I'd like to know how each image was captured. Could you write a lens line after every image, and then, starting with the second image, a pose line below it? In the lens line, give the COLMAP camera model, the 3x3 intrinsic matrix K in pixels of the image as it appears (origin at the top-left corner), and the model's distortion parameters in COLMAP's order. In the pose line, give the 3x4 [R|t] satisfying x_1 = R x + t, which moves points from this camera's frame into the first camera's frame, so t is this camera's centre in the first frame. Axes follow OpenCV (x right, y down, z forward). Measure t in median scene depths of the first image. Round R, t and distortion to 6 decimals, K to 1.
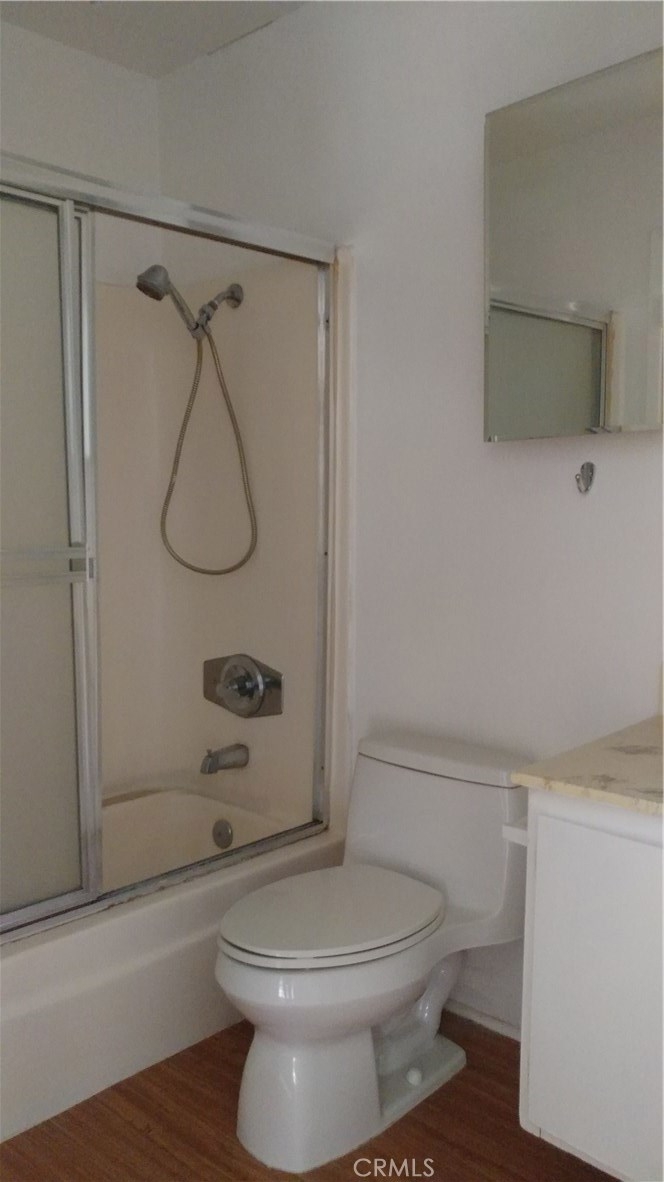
lens RADIAL K [[951.2, 0, 318.5], [0, 951.2, 591.1], [0, 0, 1]] dist [-0.003796, -0.007619]
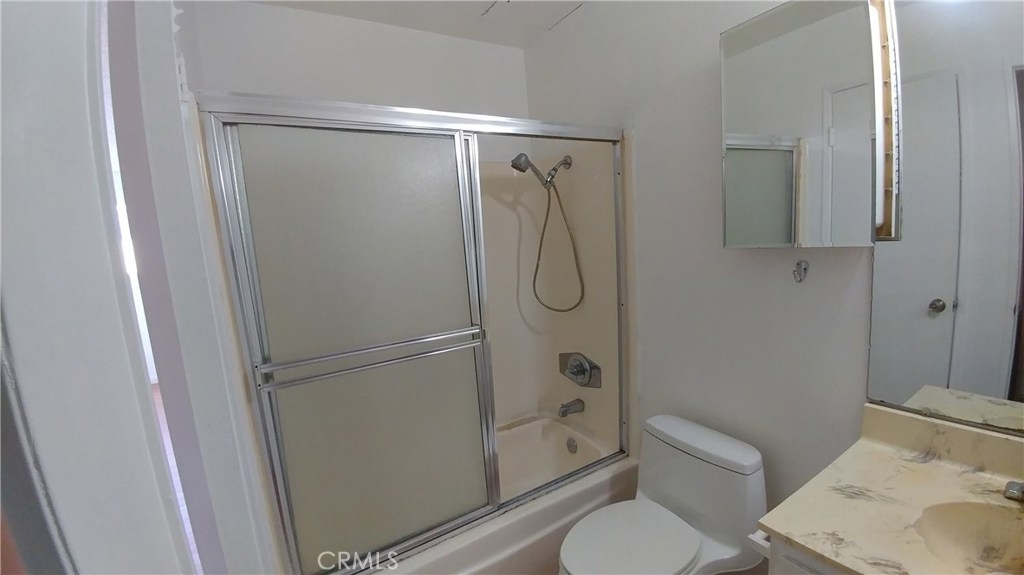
lens RADIAL K [[410.7, 0, 508.0], [0, 410.7, 291.2], [0, 0, 1]] dist [0.021566, -0.039812]
pose [[0.959774, -0.027660, -0.279407, 0.016996], [0.040361, 0.998392, 0.039806, -0.099697], [0.277857, -0.049482, 0.959347, 0.197662]]
